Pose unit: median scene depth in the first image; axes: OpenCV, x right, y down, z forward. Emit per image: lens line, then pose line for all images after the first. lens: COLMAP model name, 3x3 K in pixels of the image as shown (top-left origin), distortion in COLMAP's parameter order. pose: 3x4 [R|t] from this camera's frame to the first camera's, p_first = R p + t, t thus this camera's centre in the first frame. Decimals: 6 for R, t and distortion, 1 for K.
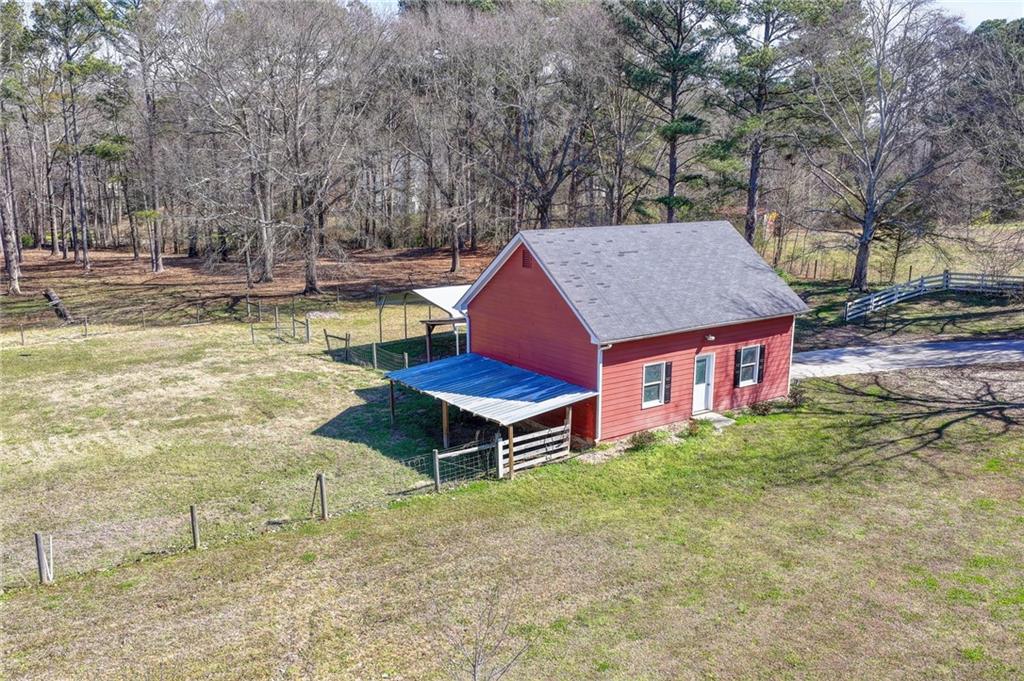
lens RADIAL K [[848.4, 0, 516.6], [0, 848.4, 344.5], [0, 0, 1]] dist [-0.011016, 0.036092]
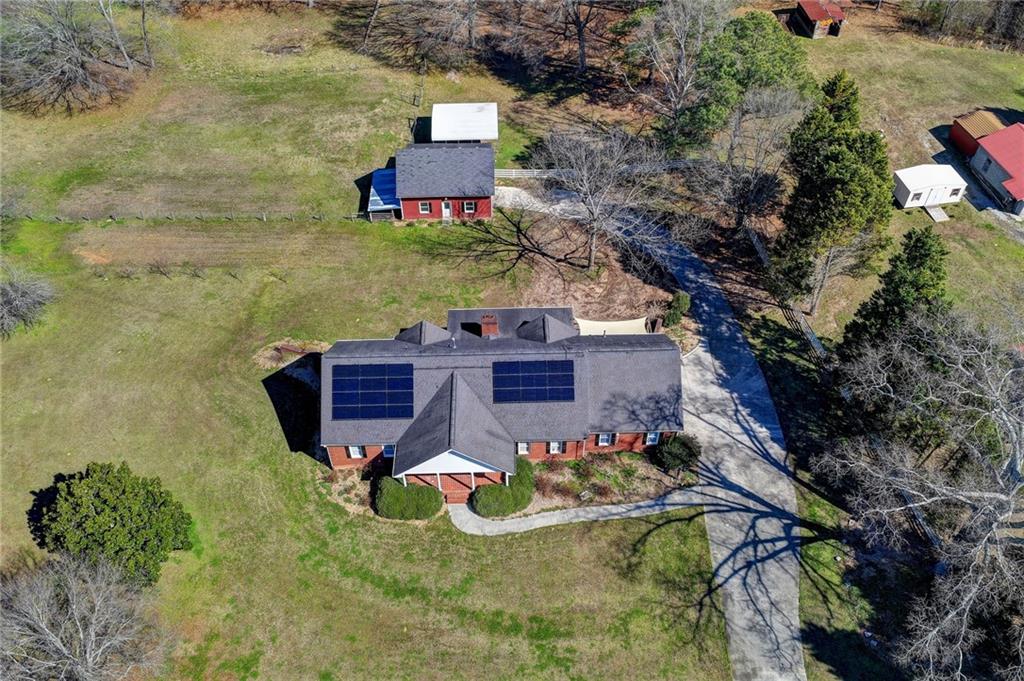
lens RADIAL K [[848.4, 0, 515.9], [0, 848.4, 343.4], [0, 0, 1]] dist [-0.011016, 0.036092]
pose [[0.817446, 0.417306, -0.397035, 1.786586], [-0.108488, 0.788499, 0.605392, -1.415853], [0.565696, -0.451802, 0.689829, -1.178840]]
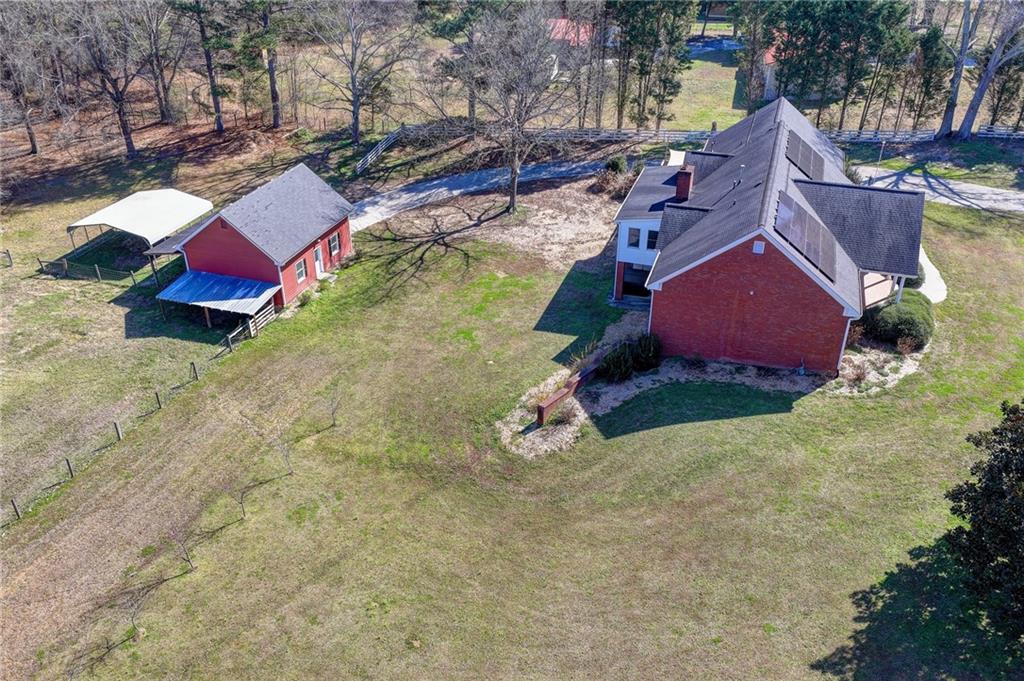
lens RADIAL K [[848.4, 0, 516.8], [0, 848.4, 341.2], [0, 0, 1]] dist [-0.011016, 0.036092]
pose [[0.813242, -0.292809, 0.502893, -0.461436], [0.112620, 0.927041, 0.357647, -0.436905], [-0.570925, -0.234217, 0.786885, -0.907304]]
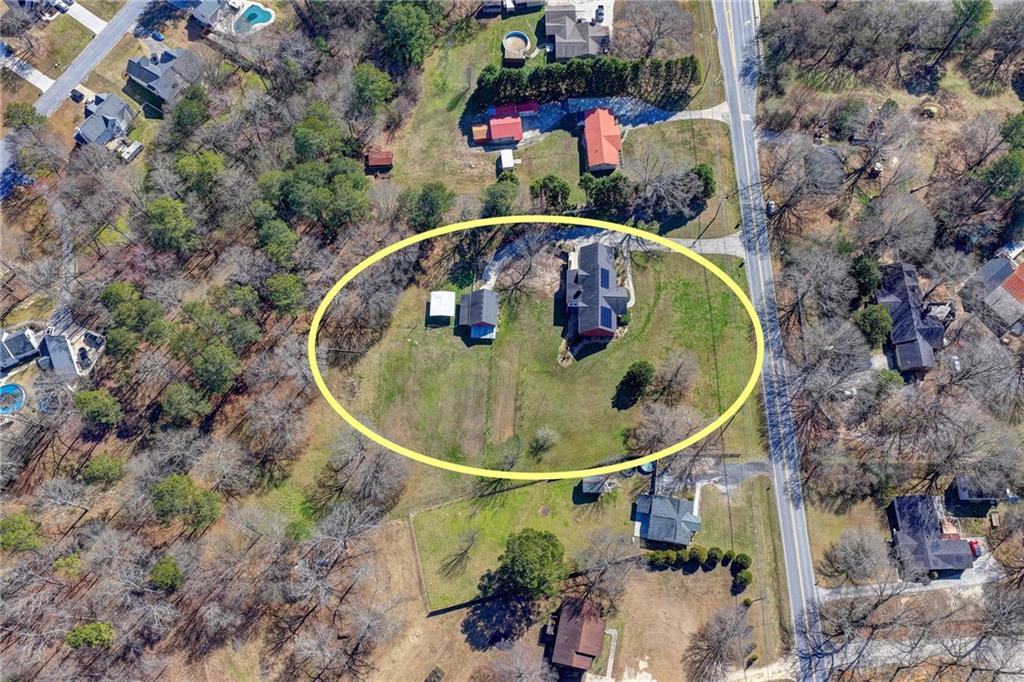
lens RADIAL K [[848.4, 0, 517.8], [0, 848.4, 348.7], [0, 0, 1]] dist [-0.011016, 0.036092]
pose [[0.623043, -0.741048, 0.250331, -1.997492], [0.173040, 0.442694, 0.879818, -7.034945], [-0.762807, -0.504847, 0.404048, -2.733479]]
